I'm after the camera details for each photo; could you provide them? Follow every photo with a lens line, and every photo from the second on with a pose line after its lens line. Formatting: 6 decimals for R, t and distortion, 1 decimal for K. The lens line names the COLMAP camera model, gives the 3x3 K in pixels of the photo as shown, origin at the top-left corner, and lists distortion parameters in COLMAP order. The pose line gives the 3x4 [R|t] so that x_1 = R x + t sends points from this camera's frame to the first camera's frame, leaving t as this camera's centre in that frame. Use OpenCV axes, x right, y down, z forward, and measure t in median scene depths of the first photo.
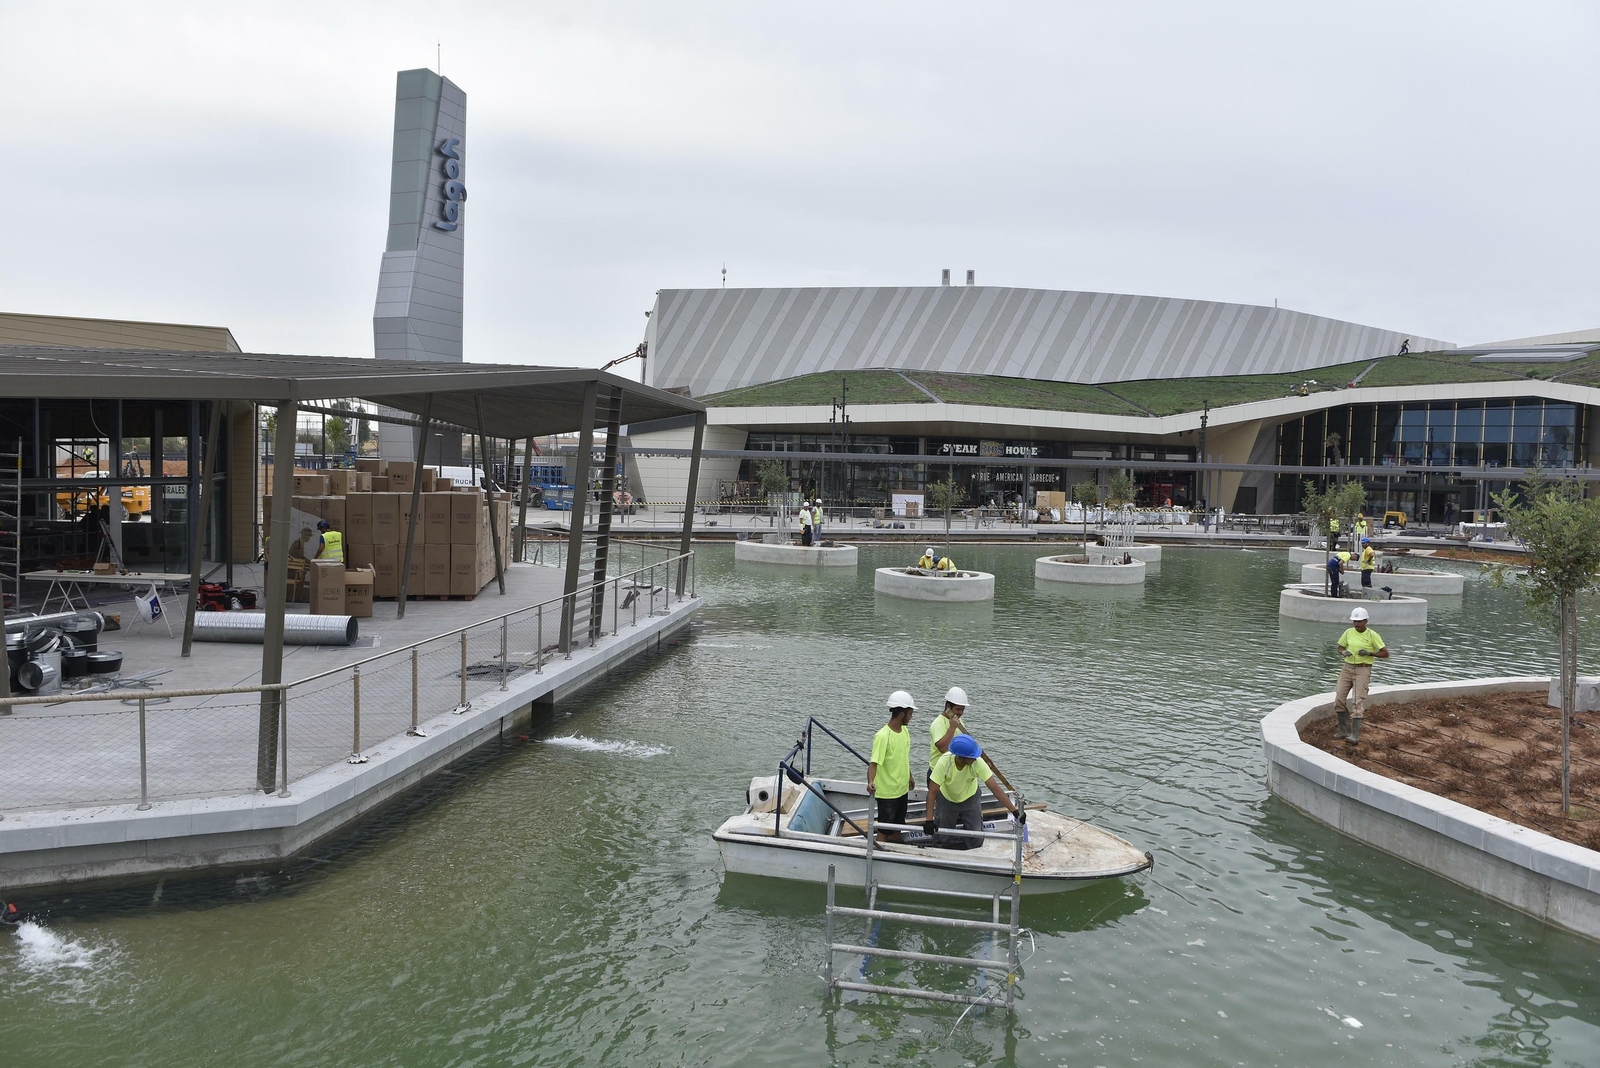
lens RADIAL K [[1133.7, 0, 800.0], [0, 1133.7, 534.0], [0, 0, 1]] dist [-0.020049, -0.048611]
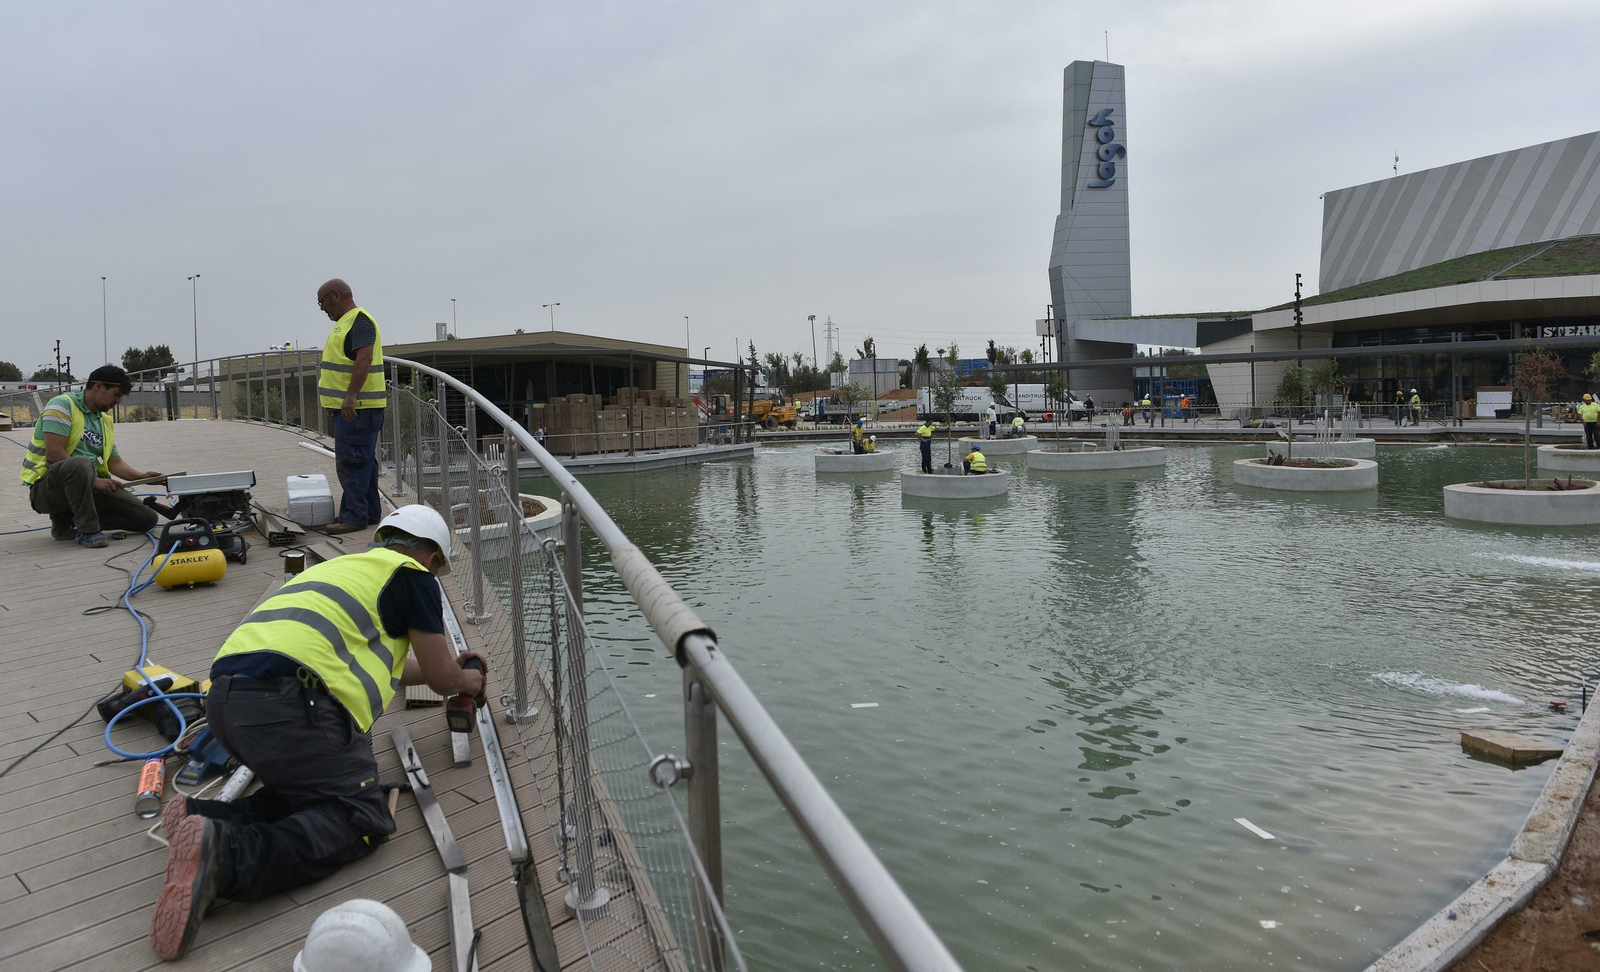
lens RADIAL K [[1188.1, 0, 797.2], [0, 1188.1, 409.2], [0, 0, 1]] dist [-0.007867, -0.006128]
pose [[0.477064, -0.029003, -0.878390, 0.625427], [-0.003794, 0.999378, -0.035058, 0.013054], [0.878860, 0.020057, 0.476658, 0.112780]]
